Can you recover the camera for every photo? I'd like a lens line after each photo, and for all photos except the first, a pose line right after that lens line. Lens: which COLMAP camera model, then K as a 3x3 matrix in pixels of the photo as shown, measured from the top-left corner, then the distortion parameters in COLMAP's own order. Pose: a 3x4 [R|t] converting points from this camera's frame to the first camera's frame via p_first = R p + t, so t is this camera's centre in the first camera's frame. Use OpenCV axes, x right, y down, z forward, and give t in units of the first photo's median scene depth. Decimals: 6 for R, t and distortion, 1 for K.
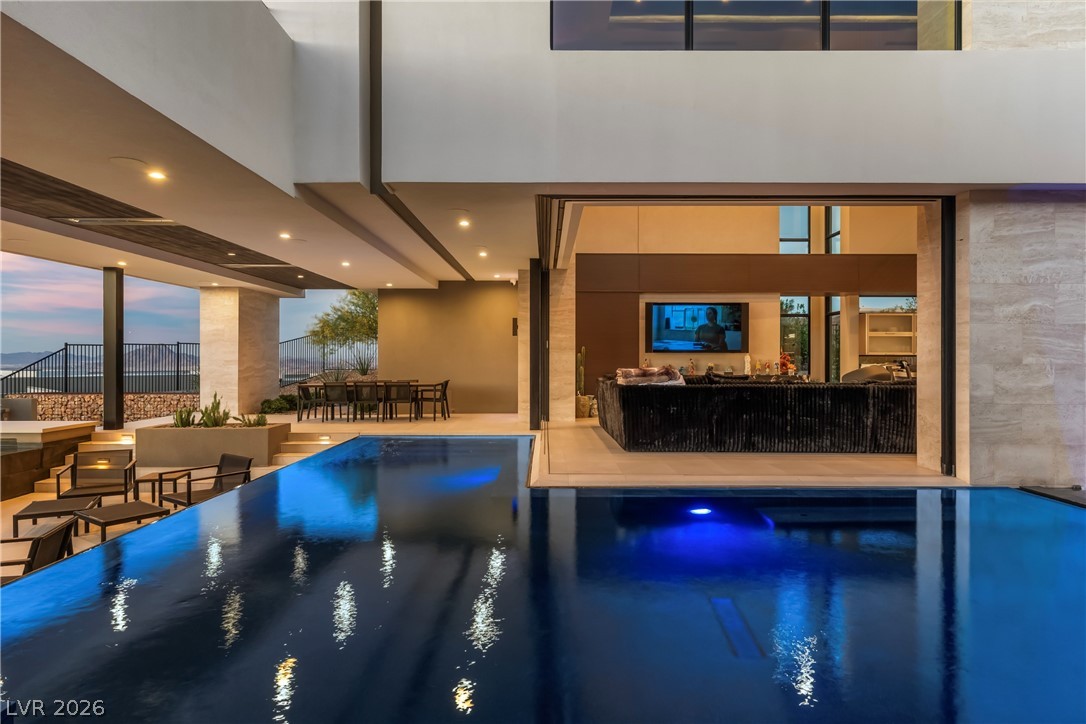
lens RADIAL K [[656.6, 0, 547.6], [0, 656.6, 354.6], [0, 0, 1]] dist [-0.004692, 0.002349]
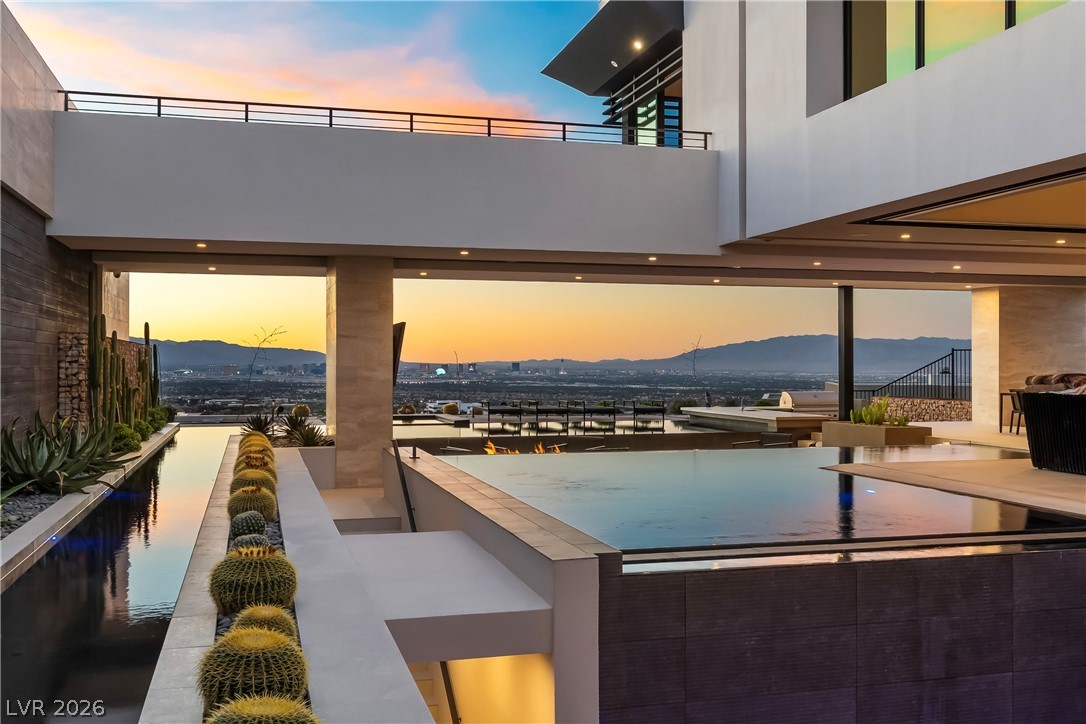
lens RADIAL K [[1106.4, 0, 548.0], [0, 1106.4, 361.5], [0, 0, 1]] dist [-0.027877, 0.000000]
pose [[0.260844, -0.002125, -0.965379, 1.086586], [0.004624, 0.999989, -0.000952, 0.001539], [0.965370, -0.004216, 0.260851, -0.018264]]
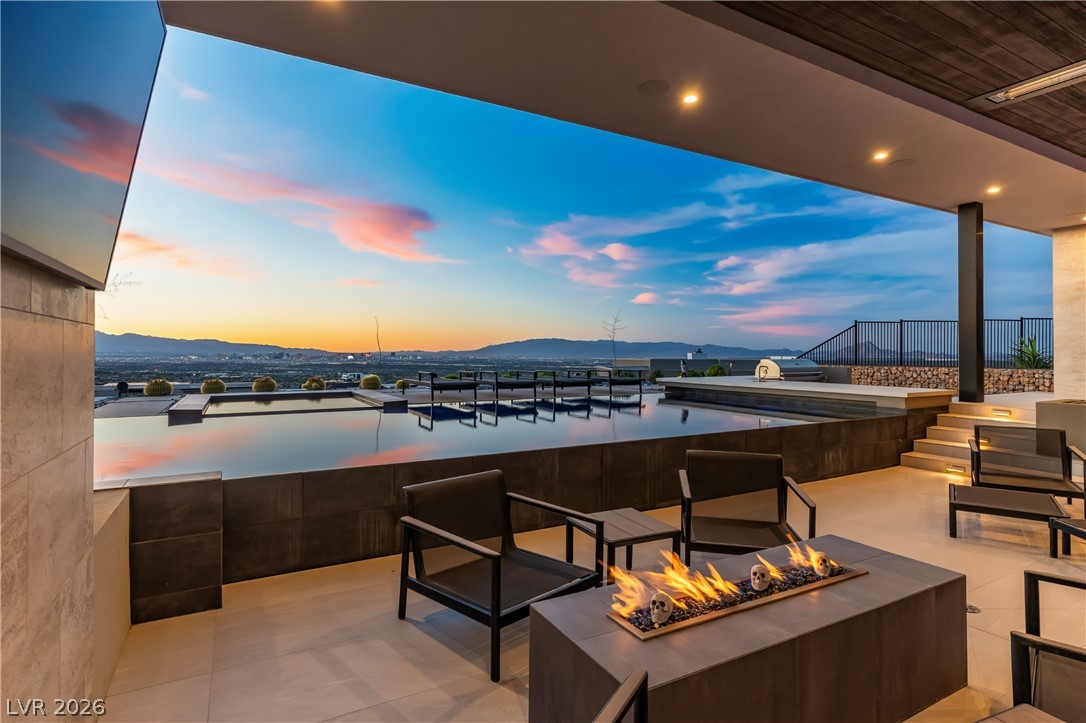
lens RADIAL K [[545.7, 0, 544.4], [0, 545.7, 358.1], [0, 0, 1]] dist [0.006338, 0.001149]
pose [[0.487387, 0.006653, -0.873161, -0.326884], [0.003686, 0.999946, 0.009676, 0.051379], [0.873178, -0.007934, 0.487336, 0.205095]]
